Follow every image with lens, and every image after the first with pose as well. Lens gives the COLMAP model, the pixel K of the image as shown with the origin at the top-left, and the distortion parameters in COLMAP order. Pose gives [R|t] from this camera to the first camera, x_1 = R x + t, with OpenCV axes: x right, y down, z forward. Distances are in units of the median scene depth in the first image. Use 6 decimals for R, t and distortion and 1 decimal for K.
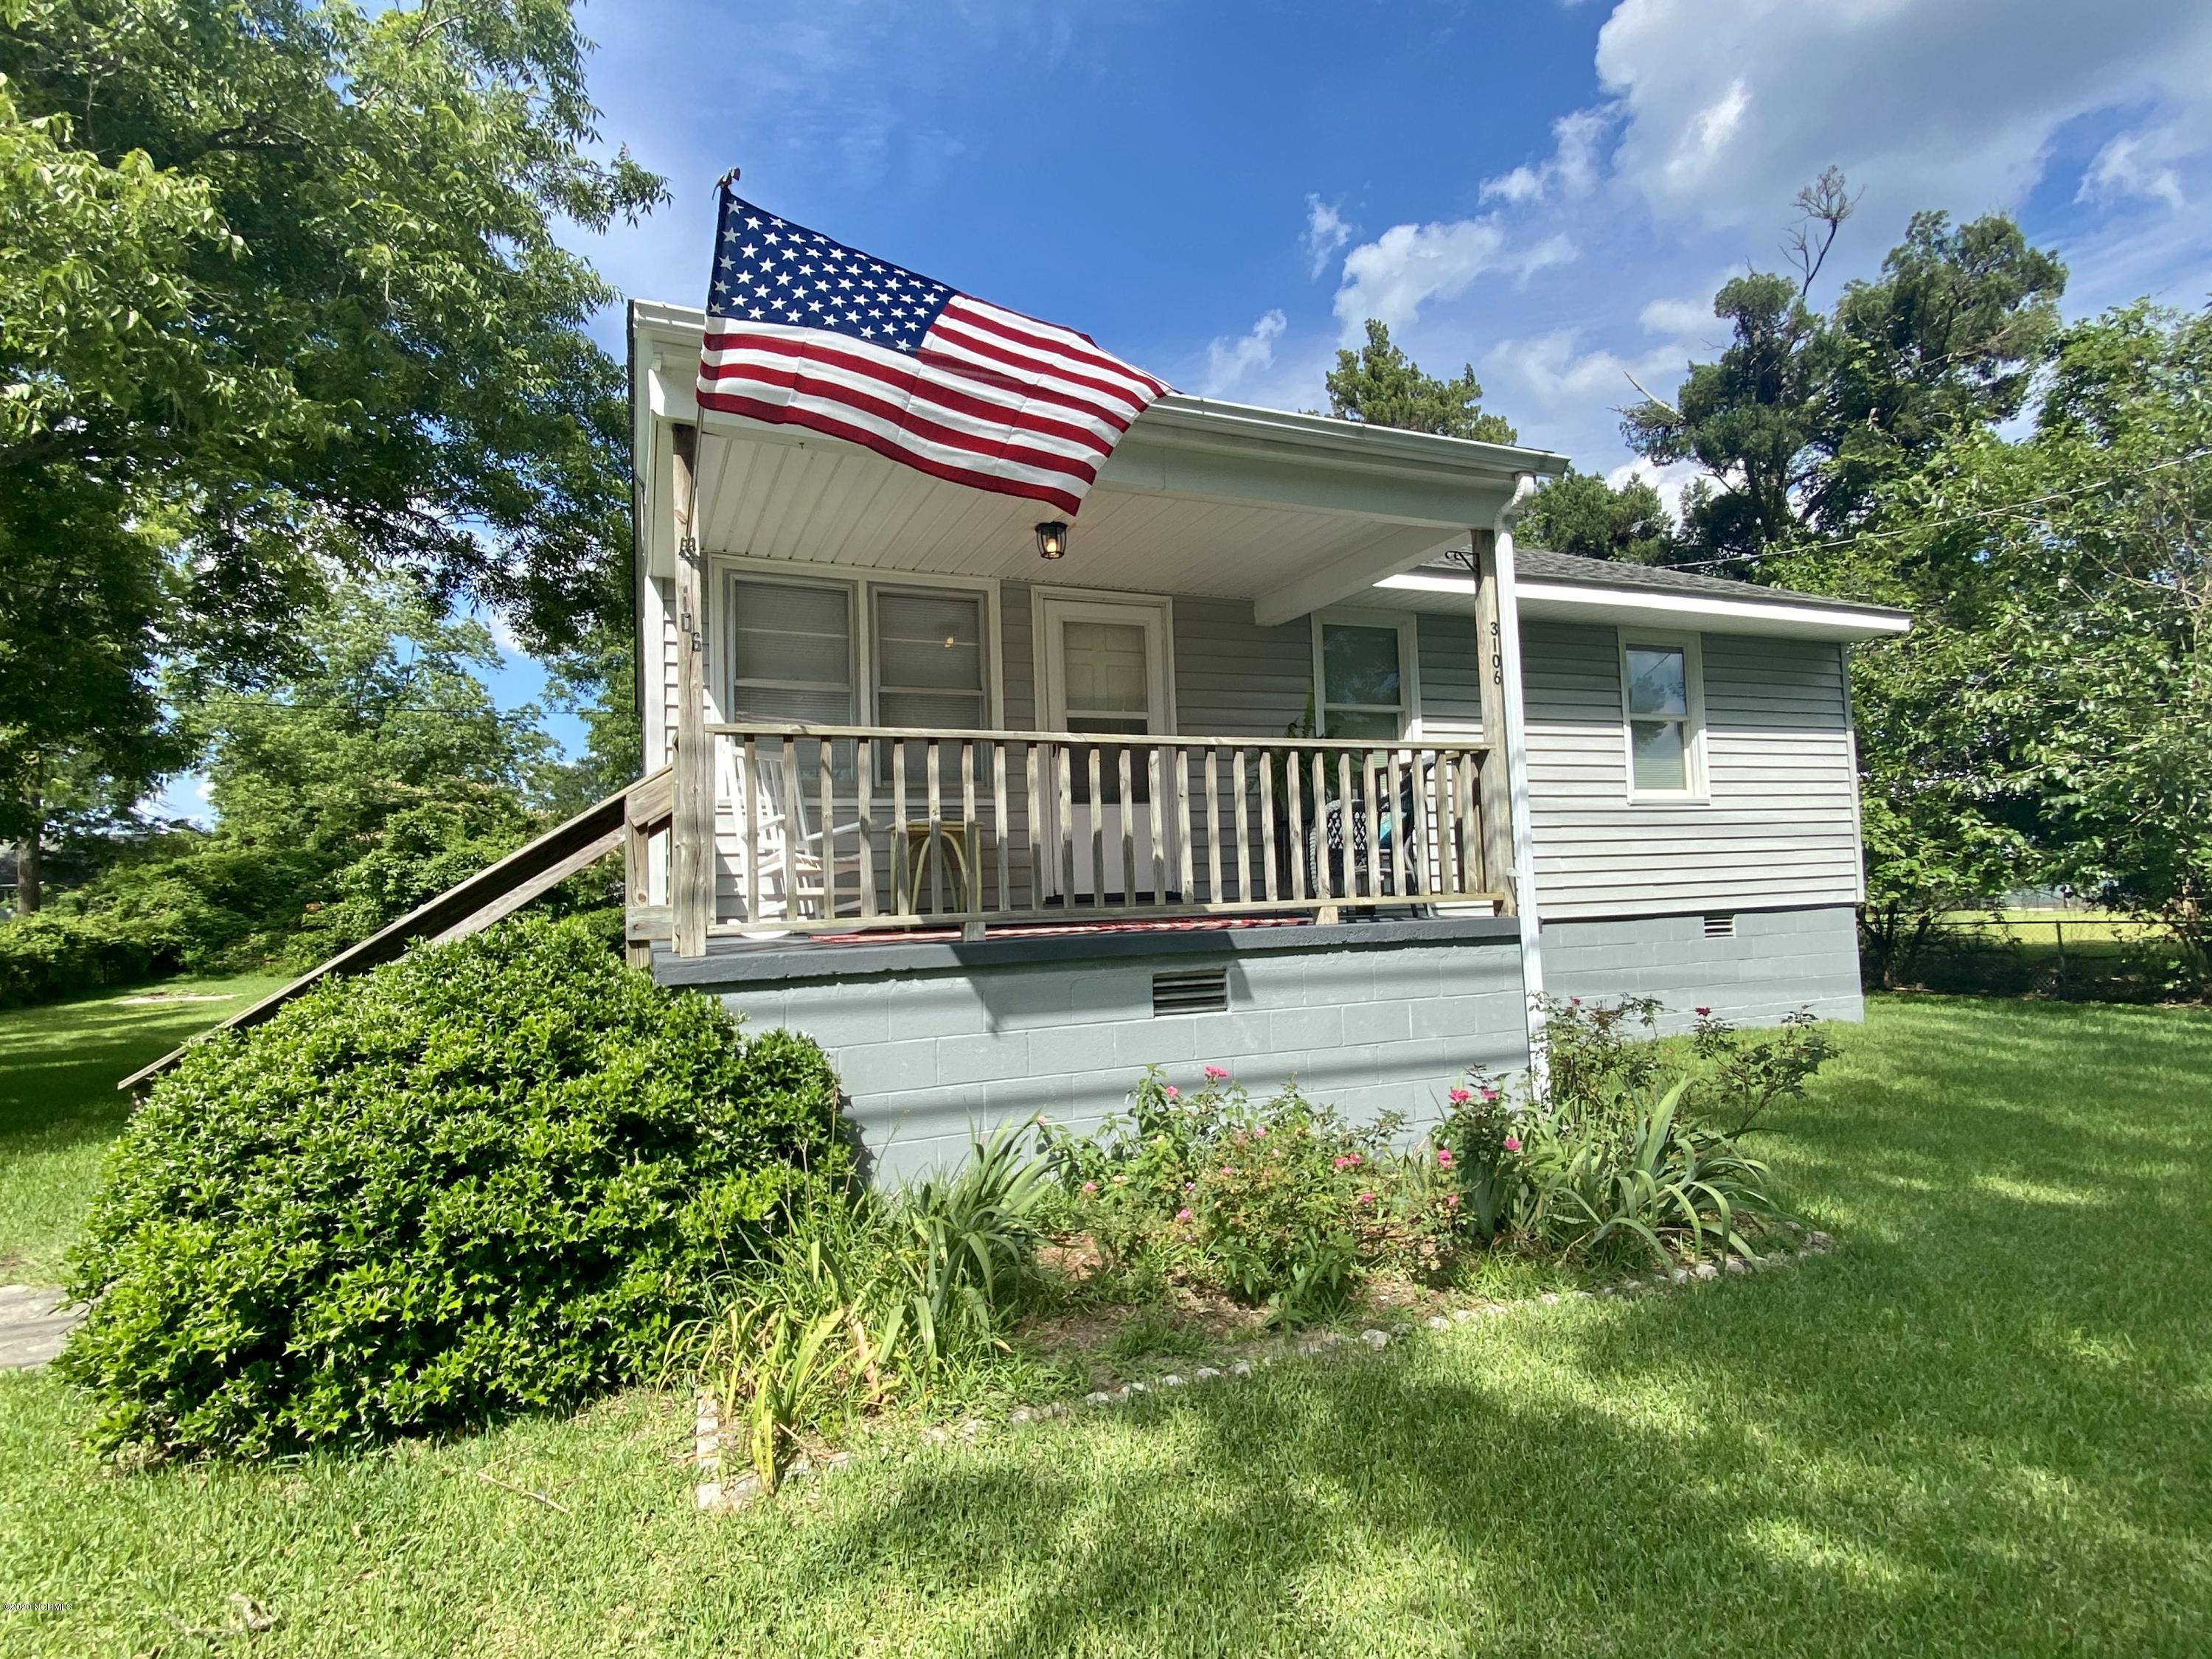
lens RADIAL K [[1135.1, 0, 1090.0], [0, 1135.1, 840.2], [0, 0, 1]] dist [0.011513, -0.010391]
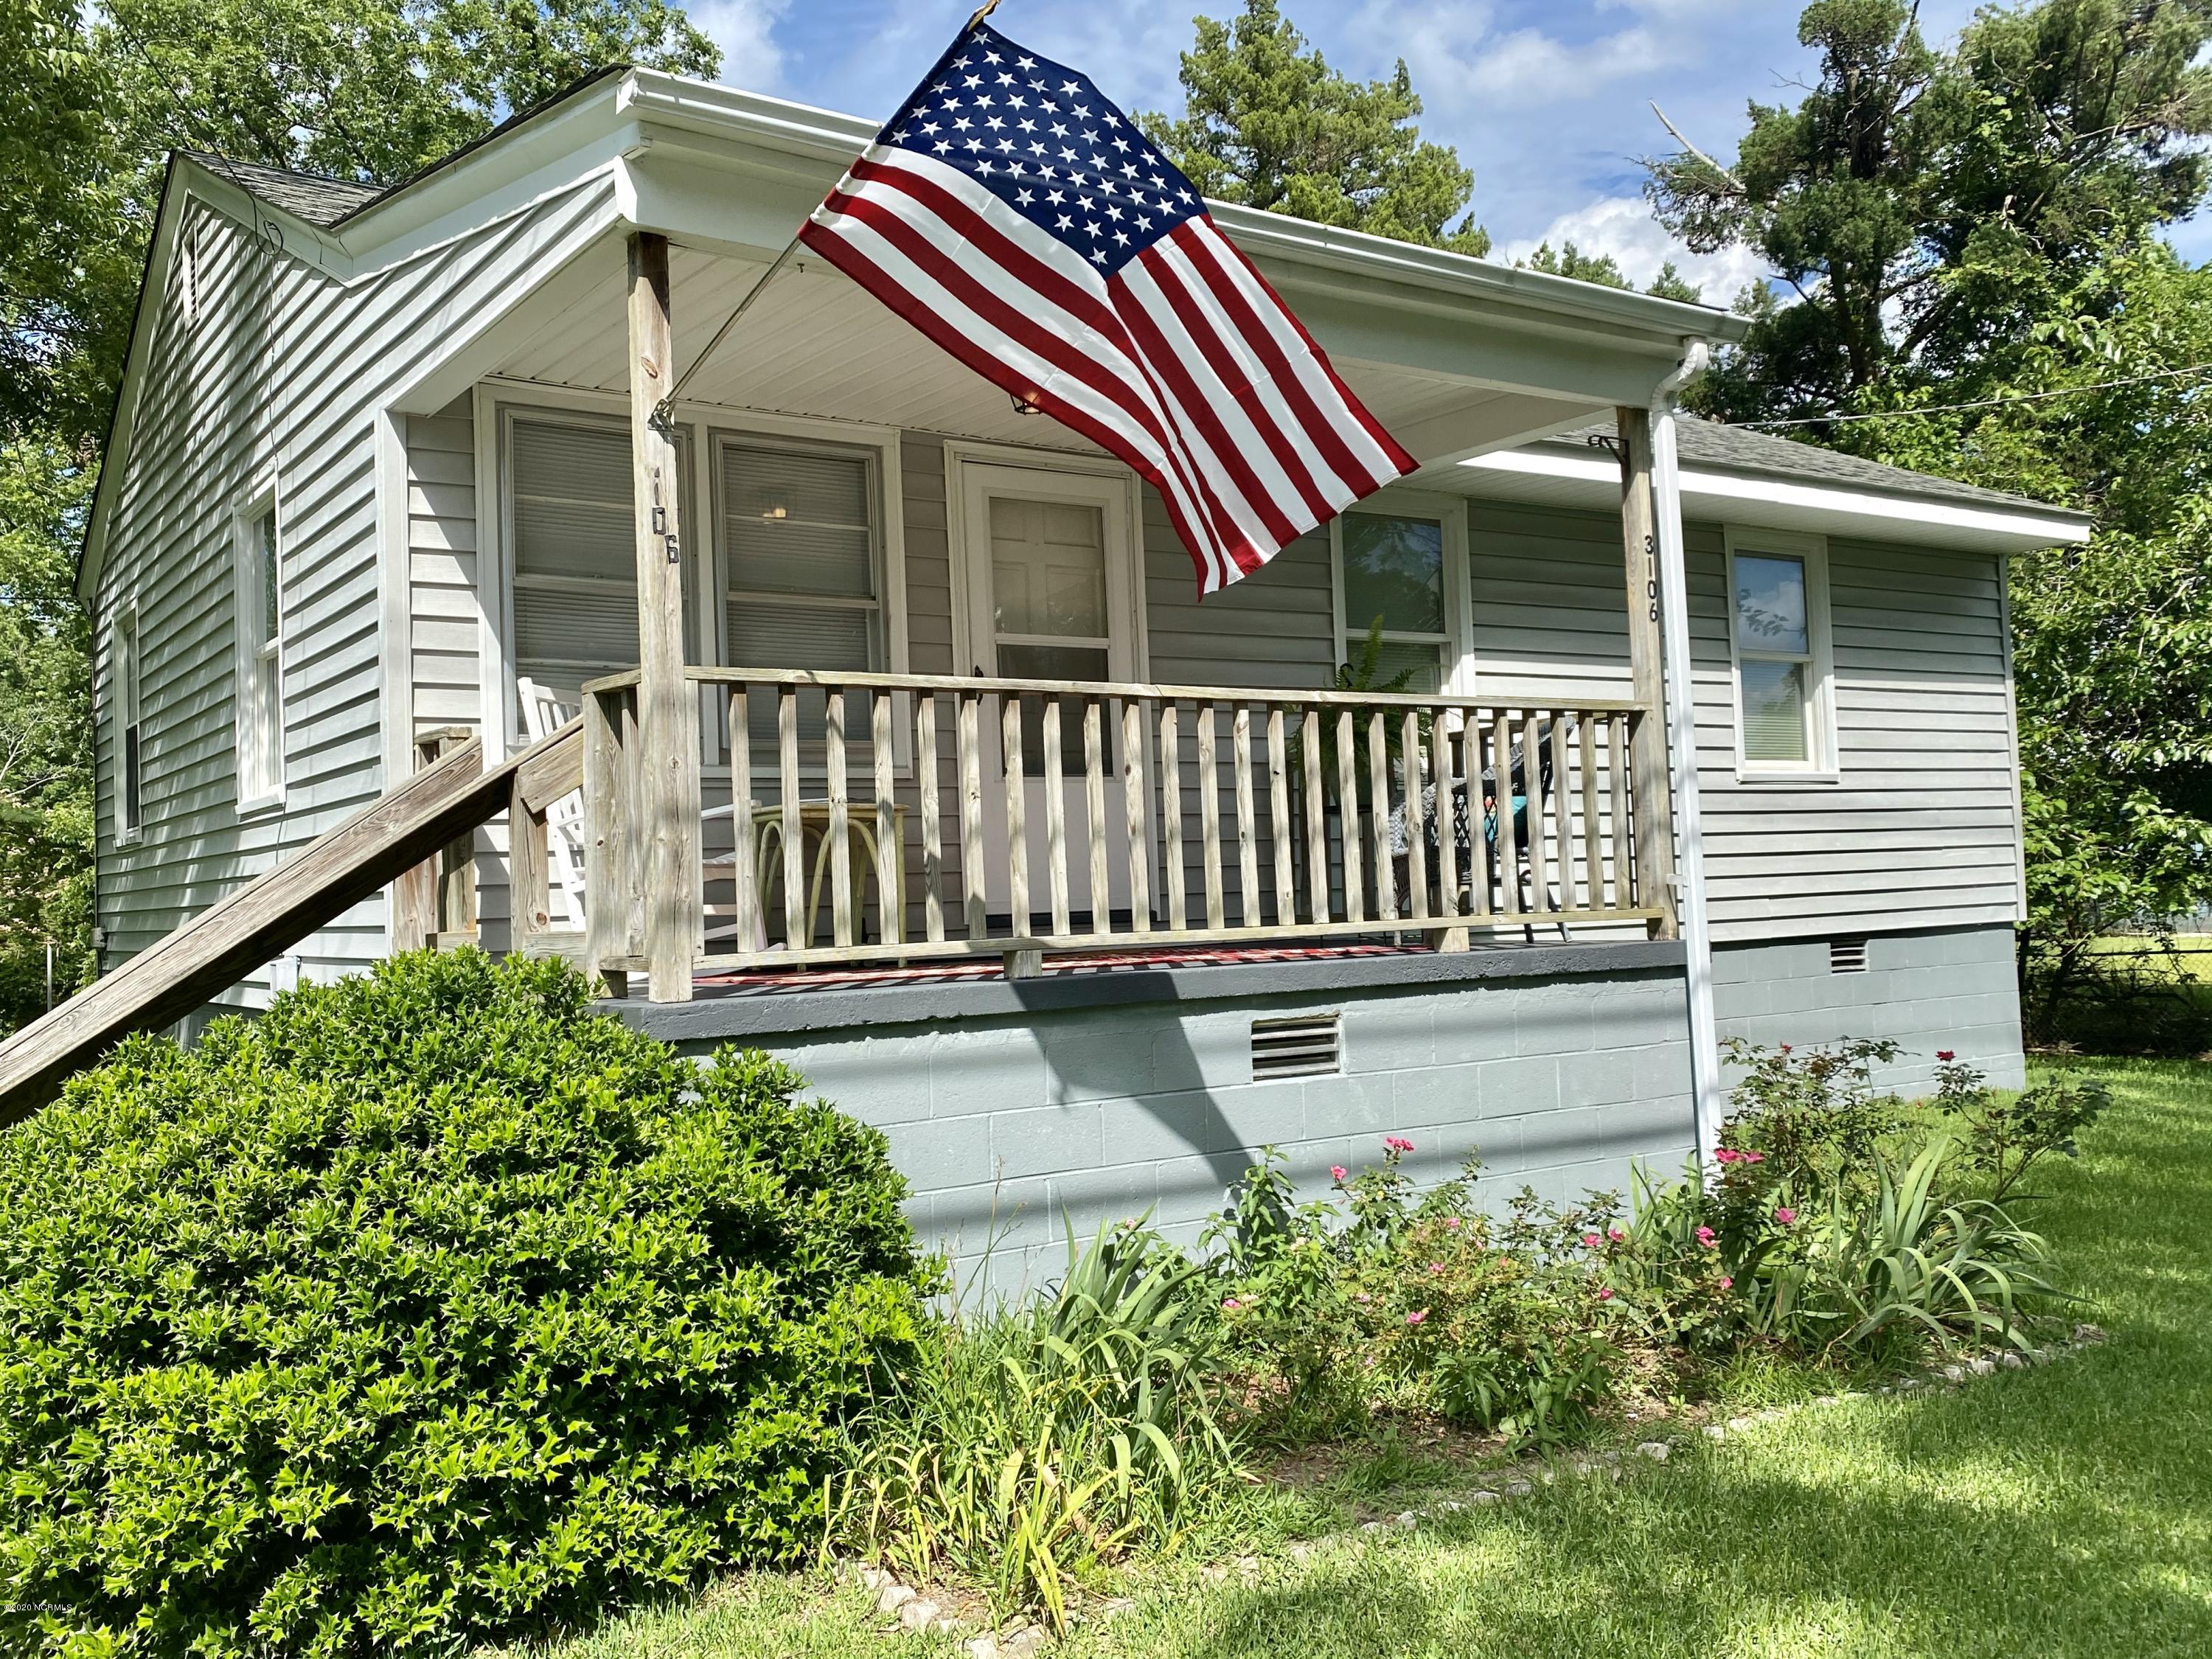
lens RADIAL K [[2025.0, 0, 1096.7], [0, 2025.0, 835.2], [0, 0, 1]] dist [-0.008922, 0.056748]
pose [[0.977807, 0.003484, 0.209477, -0.239492], [-0.004507, 0.999980, 0.004408, -0.003947], [-0.209458, -0.005254, 0.977804, -0.178332]]
